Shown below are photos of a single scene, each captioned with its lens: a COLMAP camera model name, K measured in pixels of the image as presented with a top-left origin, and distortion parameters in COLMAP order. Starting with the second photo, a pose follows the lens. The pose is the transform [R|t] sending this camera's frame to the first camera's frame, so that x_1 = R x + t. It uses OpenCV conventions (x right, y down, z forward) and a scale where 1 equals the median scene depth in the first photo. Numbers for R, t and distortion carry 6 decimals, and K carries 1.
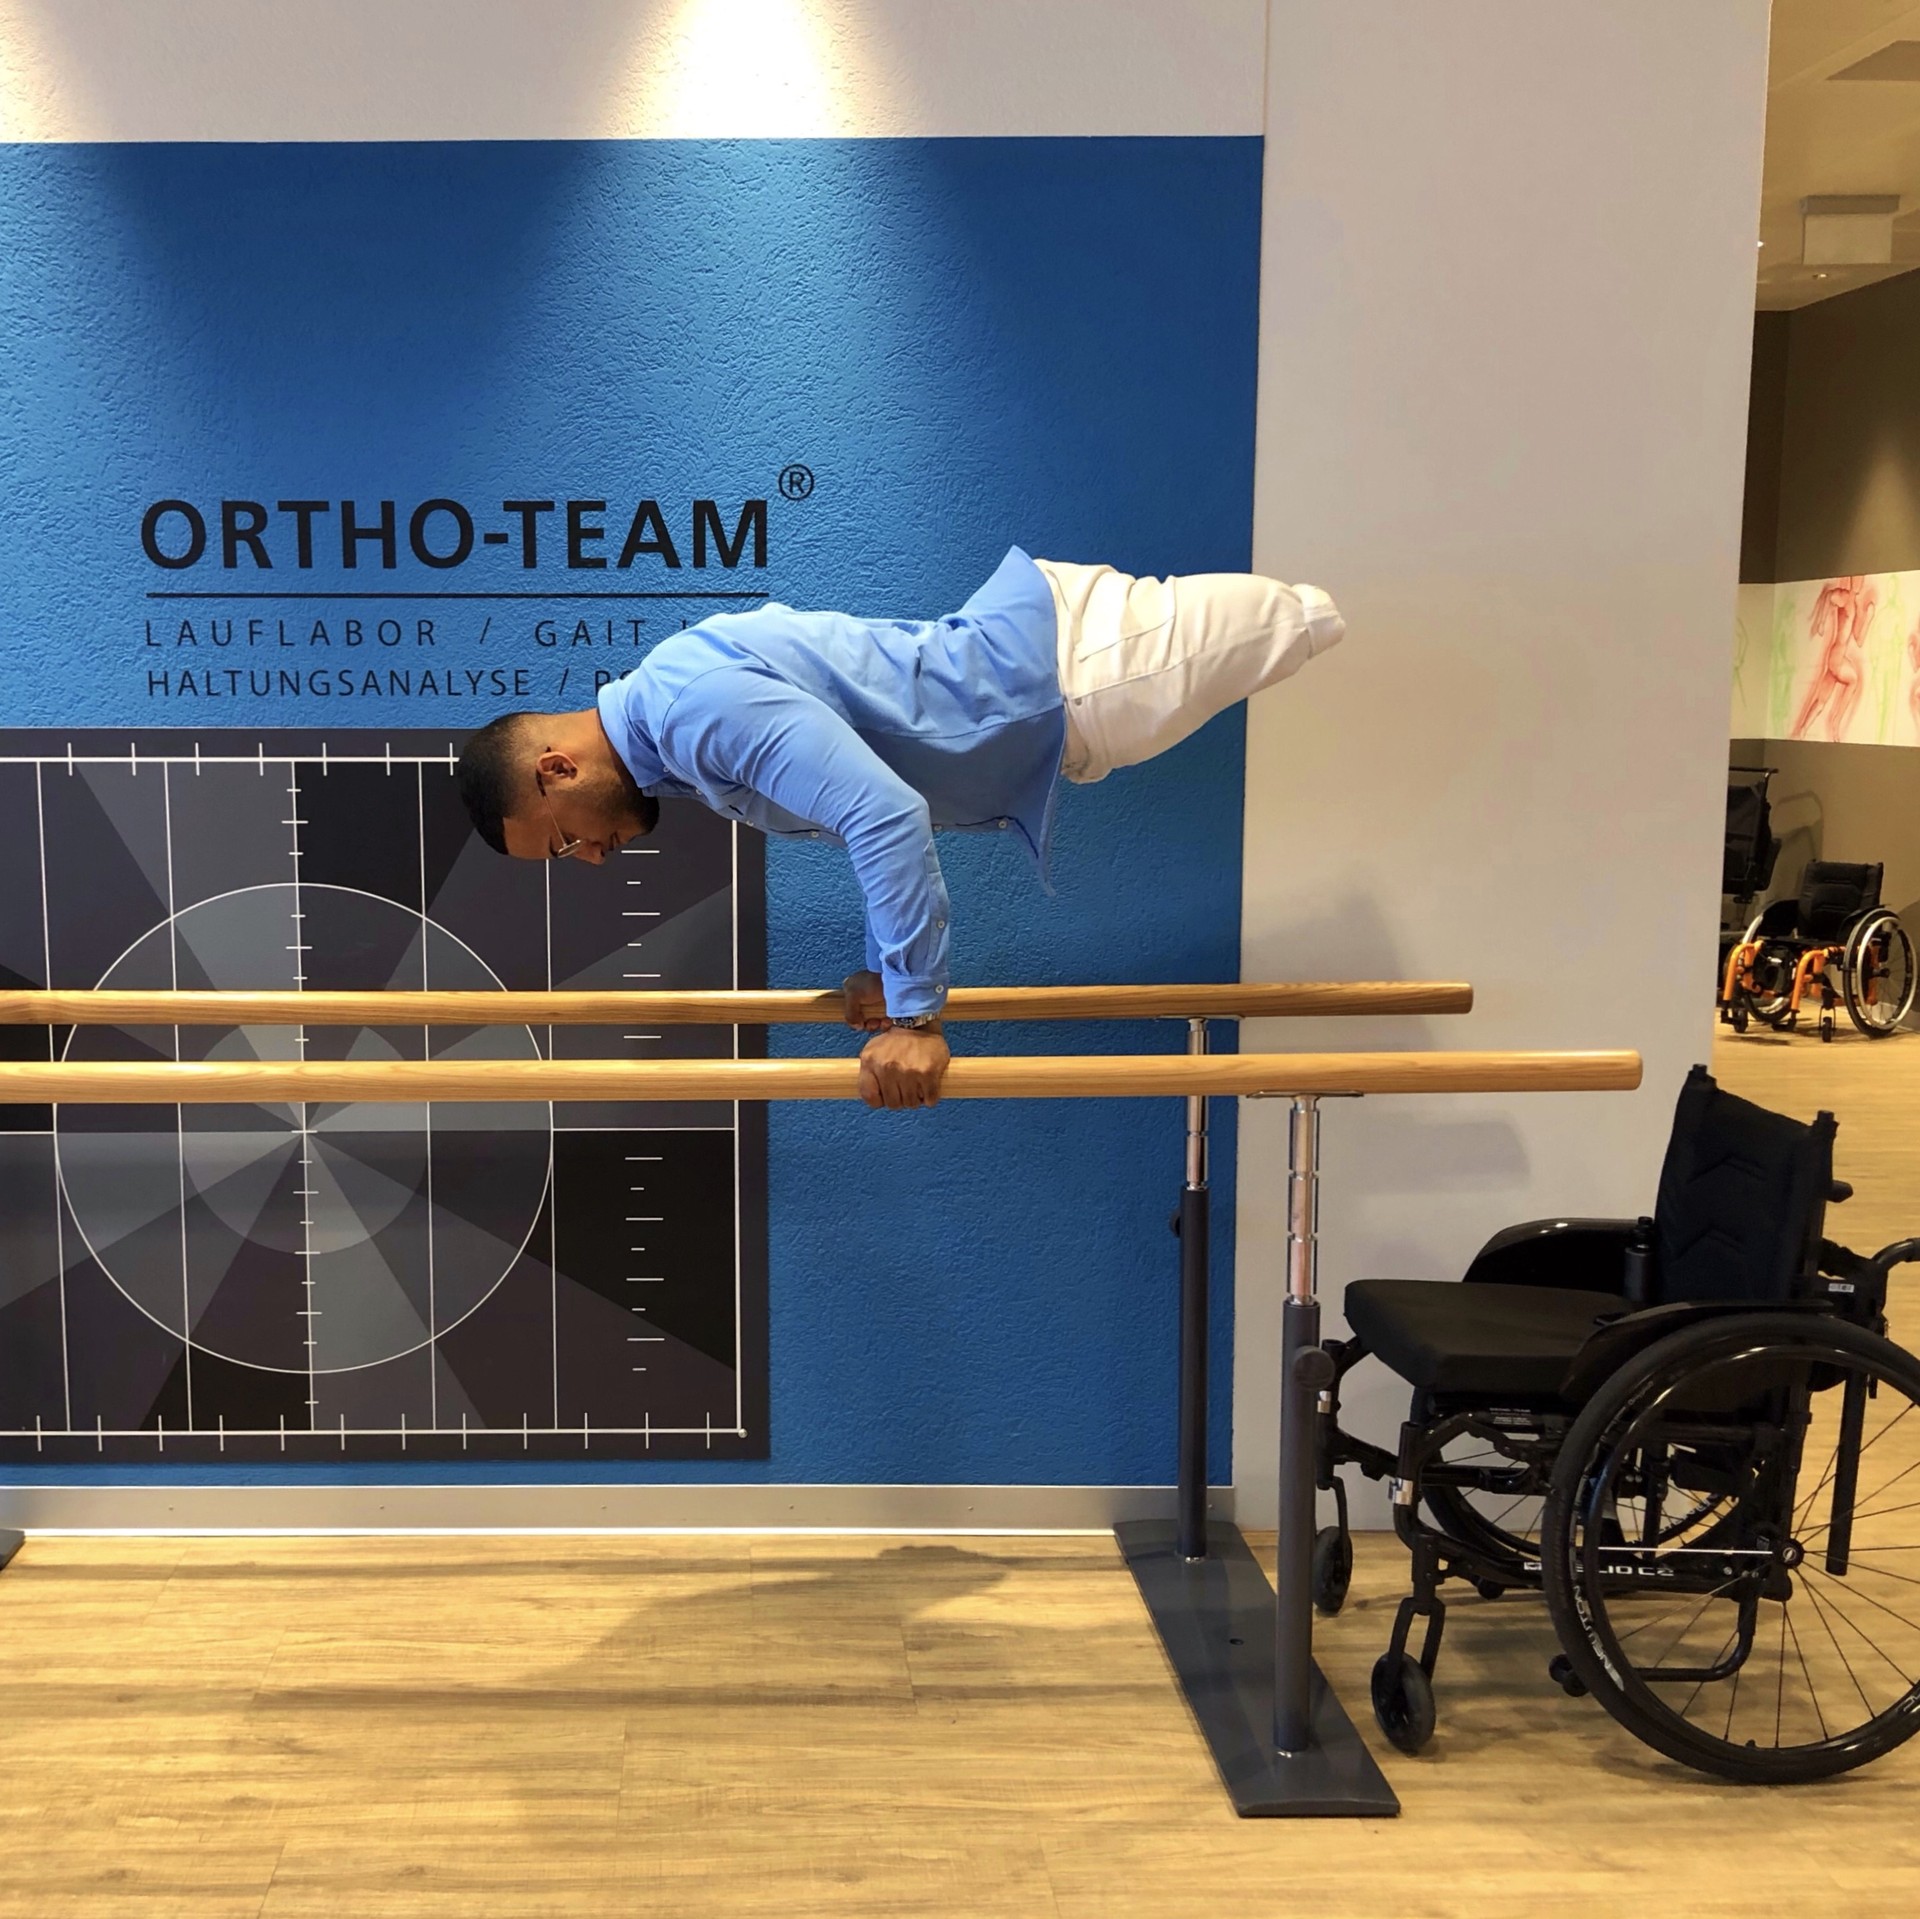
lens RADIAL K [[2347.6, 0, 992.2], [0, 2347.6, 908.5], [0, 0, 1]] dist [0.046148, 0.000000]
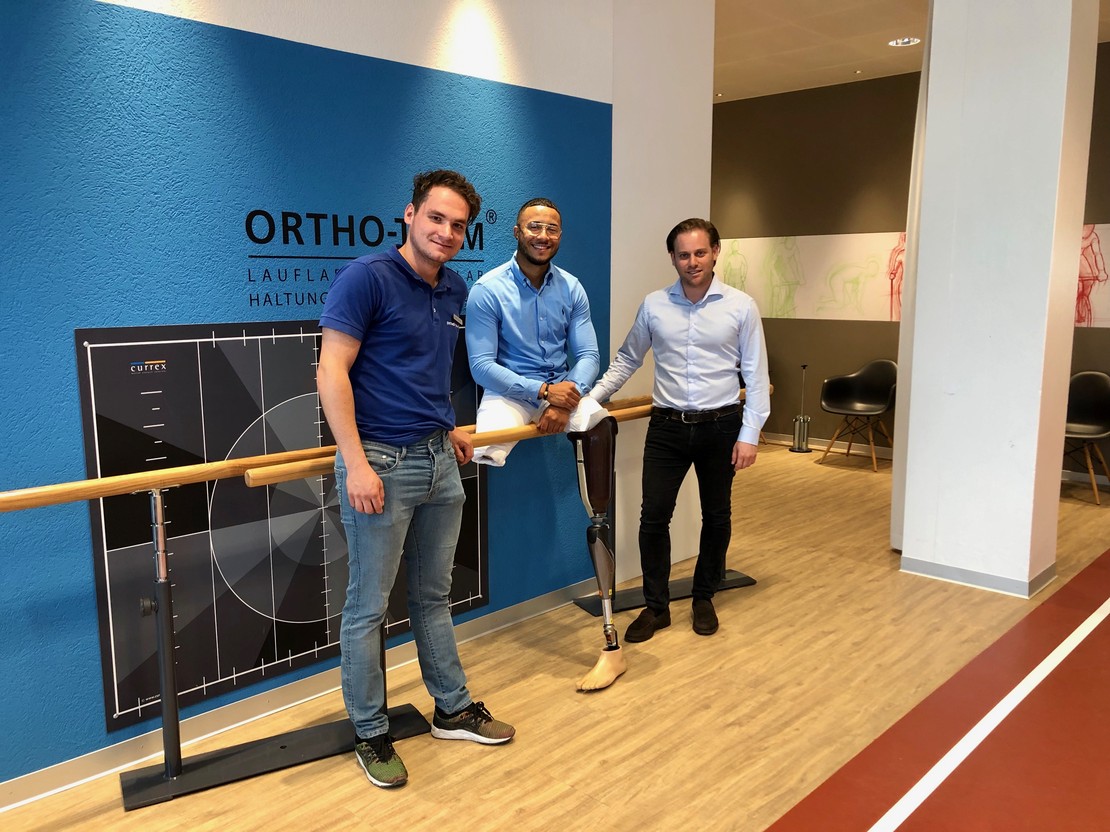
lens RADIAL K [[888.9, 0, 557.3], [0, 888.9, 405.4], [0, 0, 1]] dist [0.015608, 0.027080]
pose [[0.702333, -0.097995, 0.705071, -0.722831], [0.088329, 0.994822, 0.050281, -0.020782], [-0.706347, 0.026964, 0.707352, 0.277693]]
